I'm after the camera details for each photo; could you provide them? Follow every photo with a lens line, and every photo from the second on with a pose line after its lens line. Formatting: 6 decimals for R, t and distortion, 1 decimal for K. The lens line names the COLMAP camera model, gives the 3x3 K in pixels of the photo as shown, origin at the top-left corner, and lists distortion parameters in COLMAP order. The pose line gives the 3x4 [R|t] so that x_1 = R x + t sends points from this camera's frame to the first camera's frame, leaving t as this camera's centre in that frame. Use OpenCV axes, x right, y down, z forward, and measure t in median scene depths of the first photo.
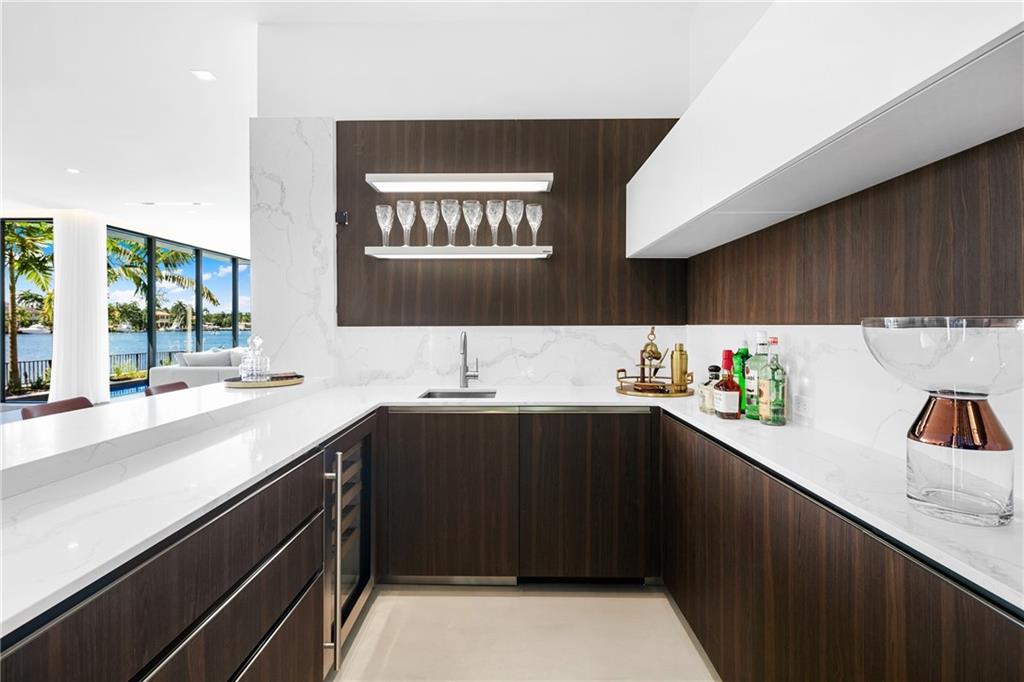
lens RADIAL K [[501.1, 0, 503.4], [0, 501.1, 331.1], [0, 0, 1]] dist [-0.006032, -0.001265]
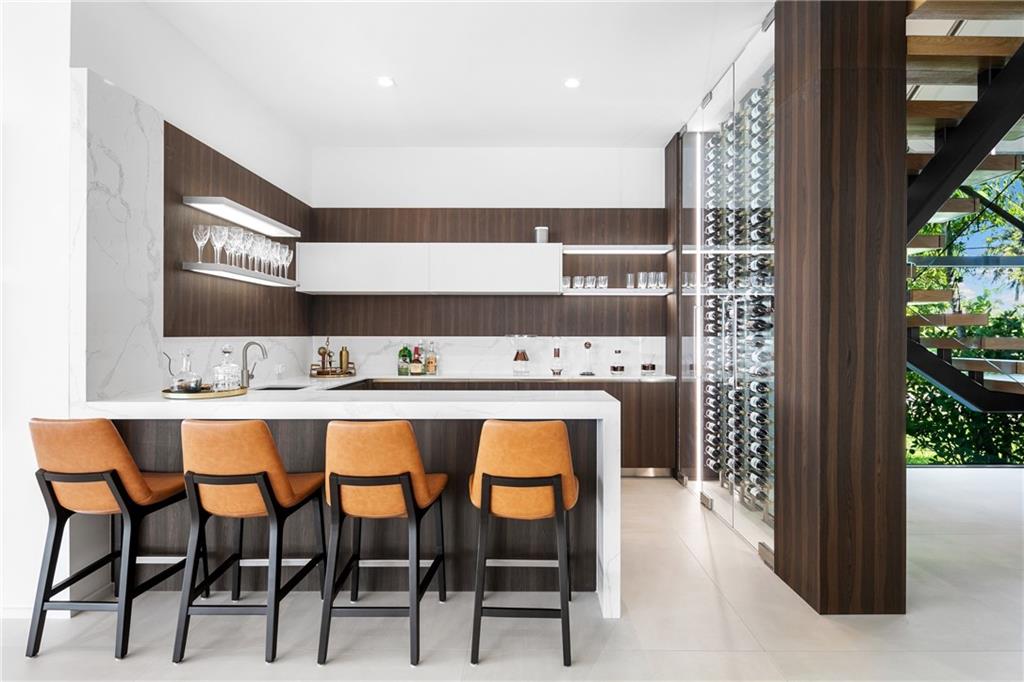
lens RADIAL K [[501.1, 0, 515.1], [0, 501.1, 336.3], [0, 0, 1]] dist [-0.006032, -0.001265]
pose [[-0.003904, 0.000419, 0.999992, -1.281685], [0.007957, 0.999968, -0.000388, -0.005176], [-0.999961, 0.007956, -0.003907, 0.343161]]
